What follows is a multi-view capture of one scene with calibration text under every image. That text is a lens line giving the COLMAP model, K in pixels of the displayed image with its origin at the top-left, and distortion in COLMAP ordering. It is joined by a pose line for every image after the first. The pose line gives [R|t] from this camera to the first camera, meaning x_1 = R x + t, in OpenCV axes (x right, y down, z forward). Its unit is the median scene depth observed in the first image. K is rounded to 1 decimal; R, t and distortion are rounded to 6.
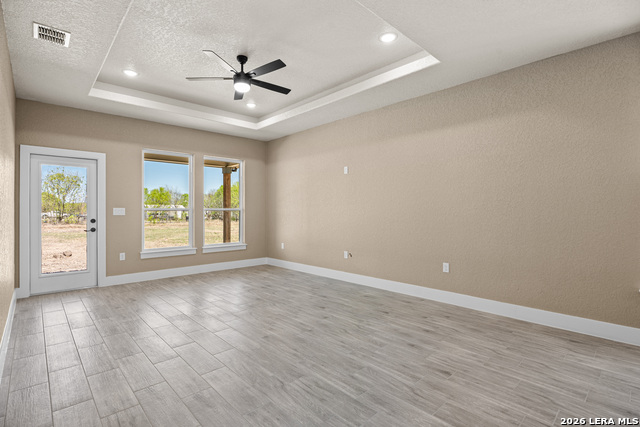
lens RADIAL K [[306.1, 0, 317.3], [0, 306.1, 208.9], [0, 0, 1]] dist [-0.007986, -0.000329]
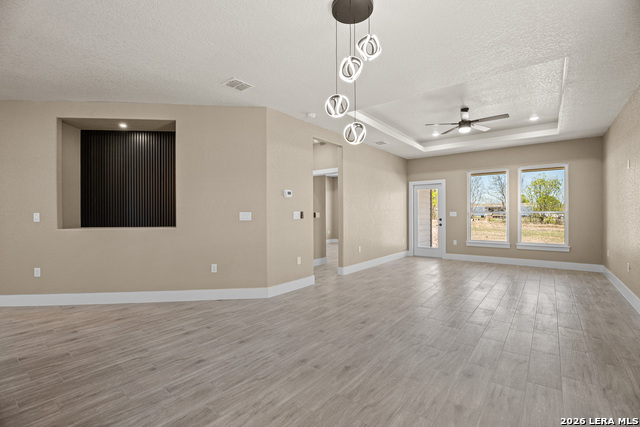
lens RADIAL K [[293.2, 0, 315.3], [0, 293.2, 214.5], [0, 0, 1]] dist [-0.011934, -0.000163]
pose [[0.138630, 0.002237, -0.990342, 0.818193], [0.013486, 0.999900, 0.004147, -0.005727], [0.990252, -0.013931, 0.138586, 0.076508]]
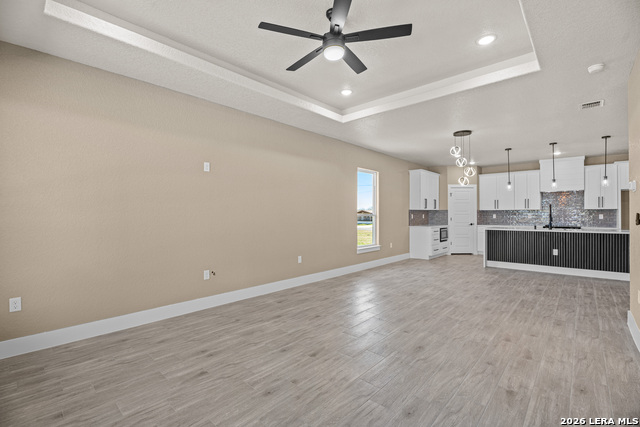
lens RADIAL K [[293.2, 0, 319.1], [0, 293.2, 212.7], [0, 0, 1]] dist [-0.011934, -0.000163]
pose [[-0.085795, 0.009684, 0.996266, -0.740184], [-0.006865, 0.999923, -0.010311, -0.001065], [-0.996289, -0.007724, -0.085722, 0.864681]]
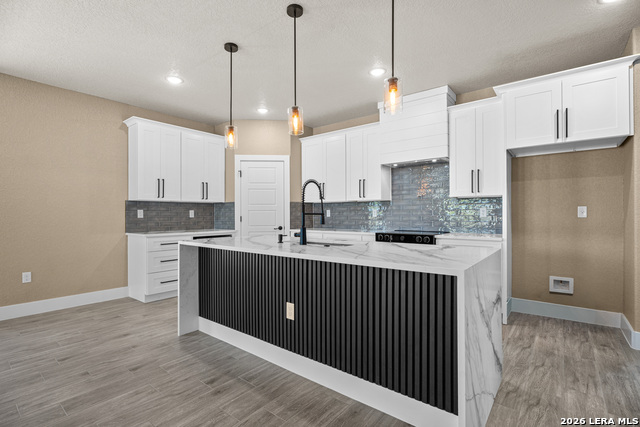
lens RADIAL K [[306.1, 0, 312.7], [0, 306.1, 213.2], [0, 0, 1]] dist [-0.007986, -0.000329]
pose [[-0.134272, 0.006561, 0.990923, -0.020092], [-0.002704, 0.999972, -0.006987, 0.002866], [-0.990941, -0.003617, -0.134251, -0.274813]]
